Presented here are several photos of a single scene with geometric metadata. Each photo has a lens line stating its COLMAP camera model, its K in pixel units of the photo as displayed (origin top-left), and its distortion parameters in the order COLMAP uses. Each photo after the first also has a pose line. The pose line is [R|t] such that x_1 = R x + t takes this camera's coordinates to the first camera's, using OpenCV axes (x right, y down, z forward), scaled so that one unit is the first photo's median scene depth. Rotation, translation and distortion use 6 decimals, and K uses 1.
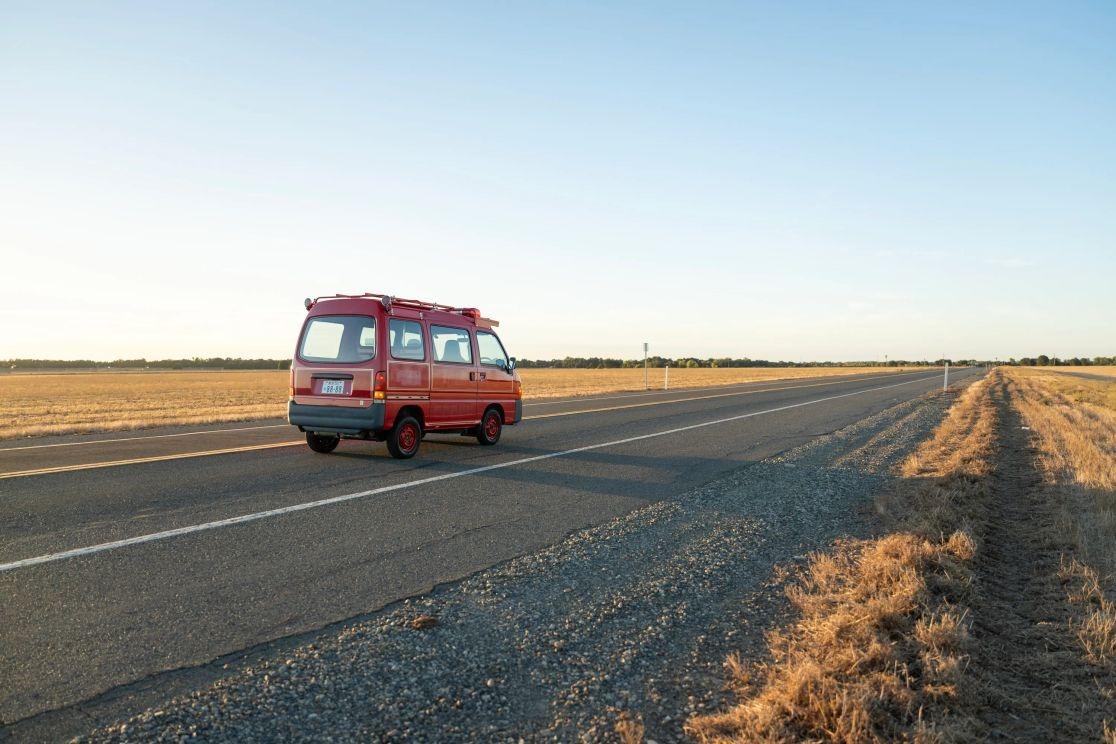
lens RADIAL K [[825.6, 0, 557.4], [0, 825.6, 369.3], [0, 0, 1]] dist [-0.001947, -0.000241]
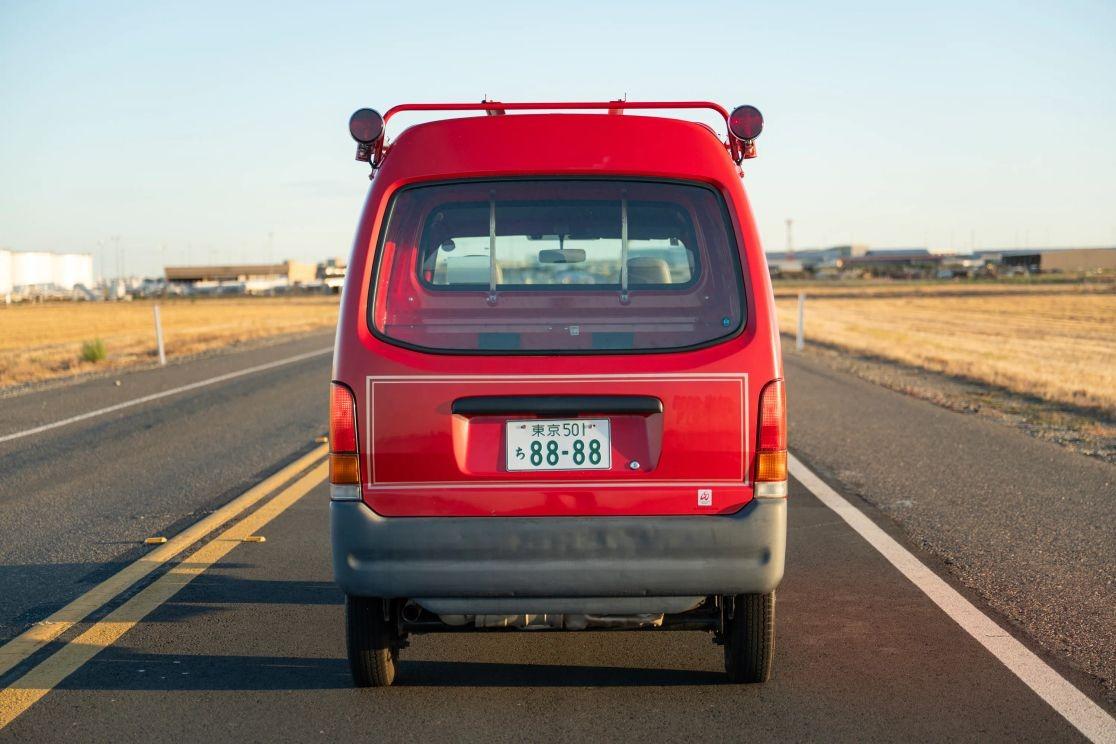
lens RADIAL K [[2066.0, 0, 561.4], [0, 2066.0, 370.9], [0, 0, 1]] dist [0.010692, 0.023589]
pose [[0.887385, -0.039564, 0.459329, -0.538495], [0.024044, 0.998927, 0.039591, -0.026898], [-0.460403, -0.024088, 0.887383, 0.378912]]
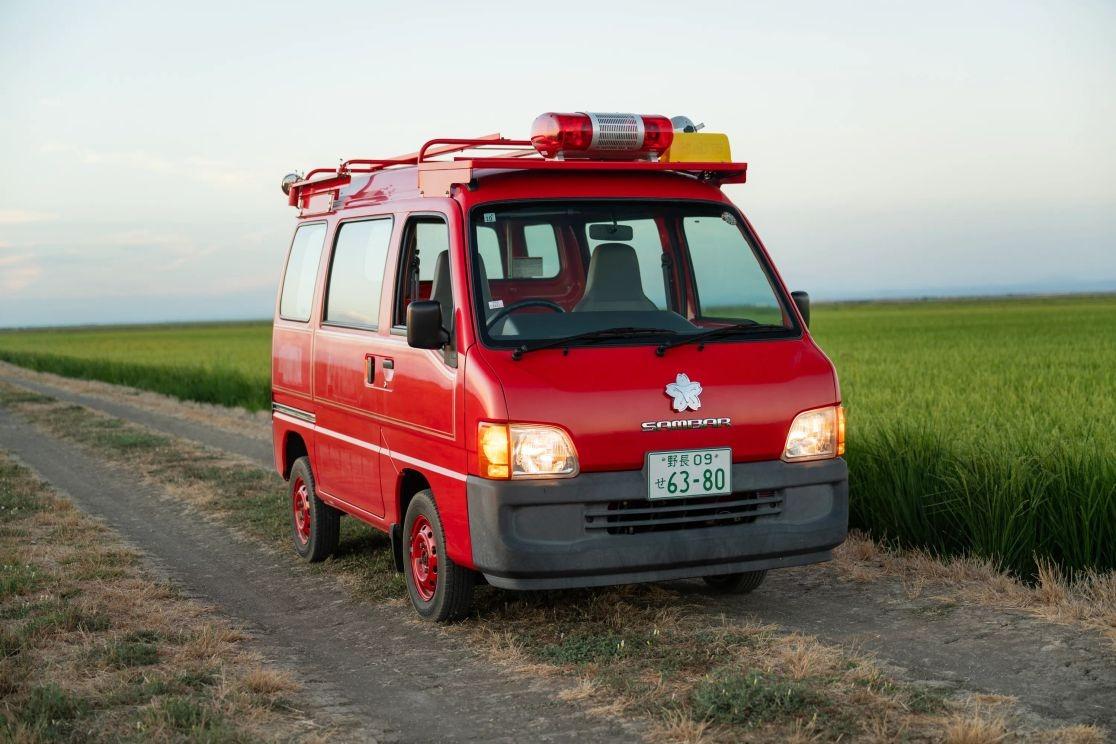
lens RADIAL K [[1689.4, 0, 552.1], [0, 1689.4, 374.3], [0, 0, 1]] dist [0.026311, 0.017591]
pose [[-0.639921, 0.034108, -0.767683, 0.362753], [0.014496, 0.999372, 0.032319, -0.009567], [0.768304, 0.009553, -0.640014, 1.546006]]
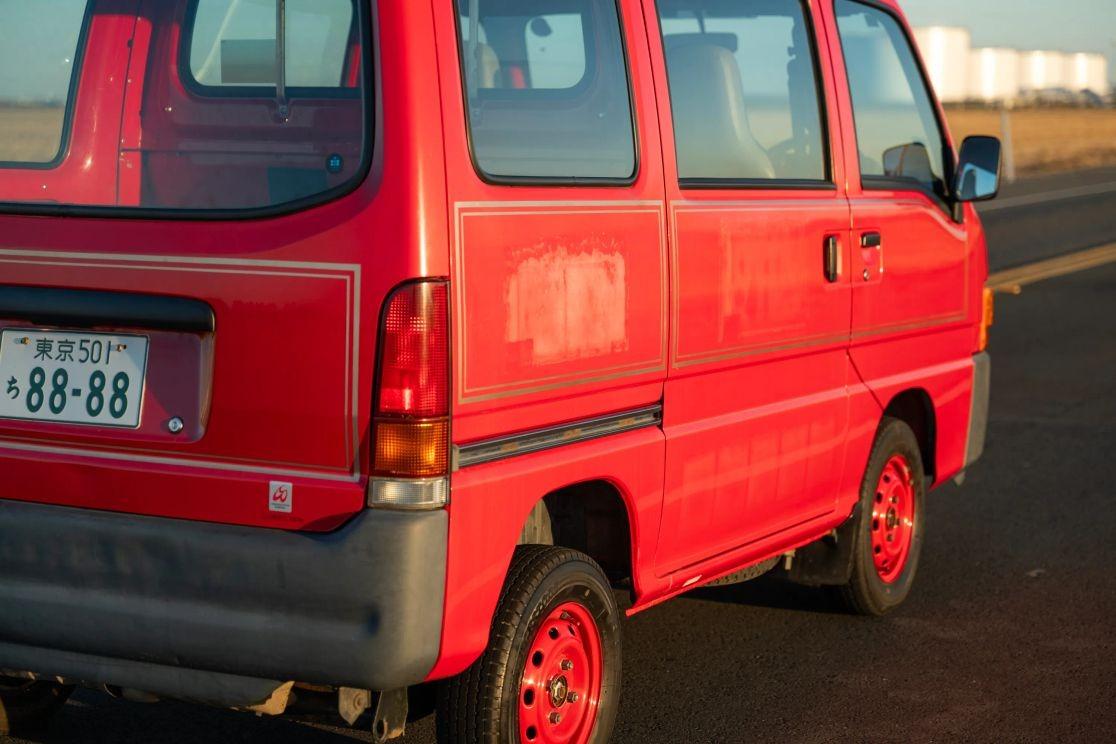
lens RADIAL K [[2240.1, 0, 559.0], [0, 2240.1, 372.4], [0, 0, 1]] dist [0.009002, -0.026793]
pose [[0.999944, -0.008774, 0.005921, -0.173463], [0.008026, 0.993183, 0.116288, -0.023775], [-0.006901, -0.116234, 0.993198, 0.558708]]
